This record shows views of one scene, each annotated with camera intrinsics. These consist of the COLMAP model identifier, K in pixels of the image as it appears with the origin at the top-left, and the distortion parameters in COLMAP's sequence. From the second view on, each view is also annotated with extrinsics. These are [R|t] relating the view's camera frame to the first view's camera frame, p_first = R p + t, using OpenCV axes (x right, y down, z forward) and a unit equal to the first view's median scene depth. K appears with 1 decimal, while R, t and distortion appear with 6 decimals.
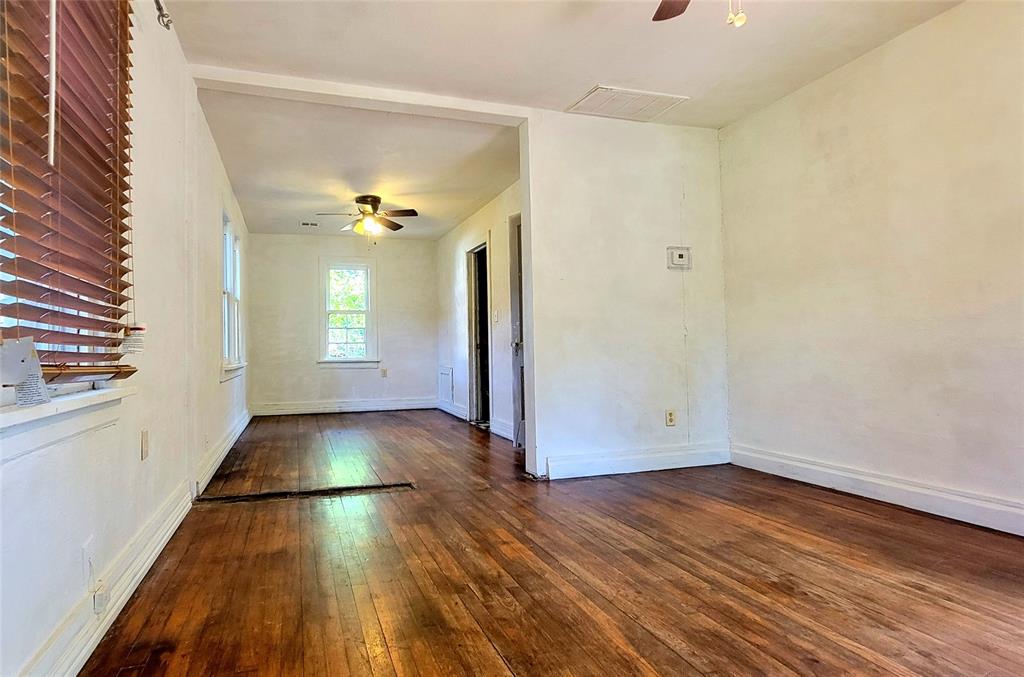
lens RADIAL K [[401.3, 0, 512.0], [0, 401.3, 338.5], [0, 0, 1]] dist [0.000365, 0.000084]
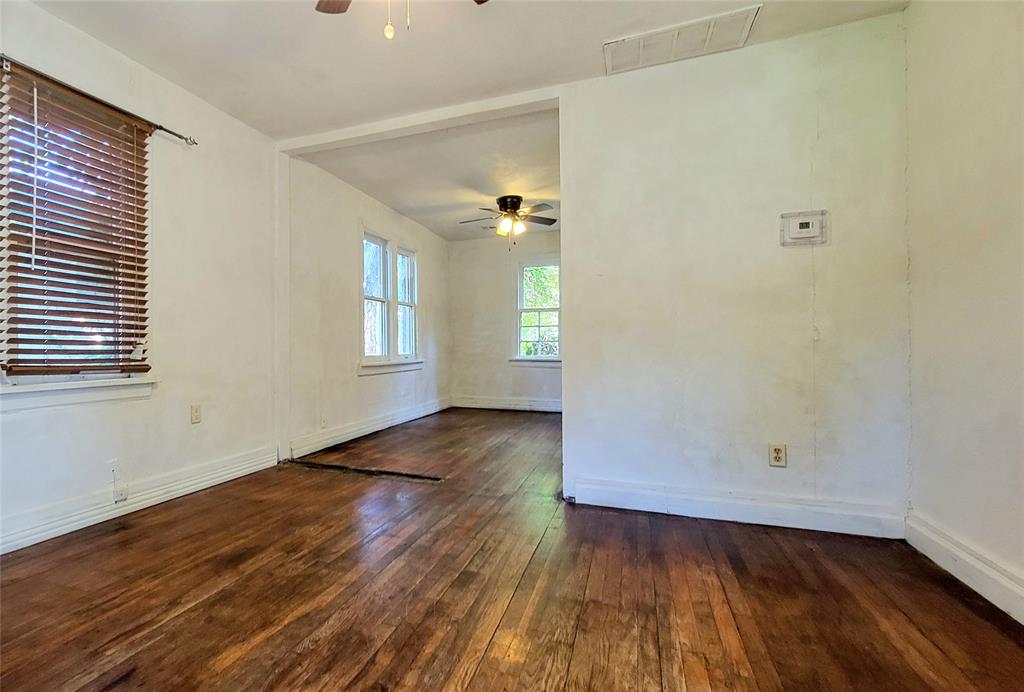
lens RADIAL K [[456.0, 0, 512.0], [0, 456.0, 346.0], [0, 0, 1]] dist [0.001415, -0.000077]
pose [[0.843218, 0.013216, -0.537409, 0.613057], [0.000650, 0.999672, 0.025603, -0.026673], [0.537571, -0.021938, 0.842933, 0.091731]]
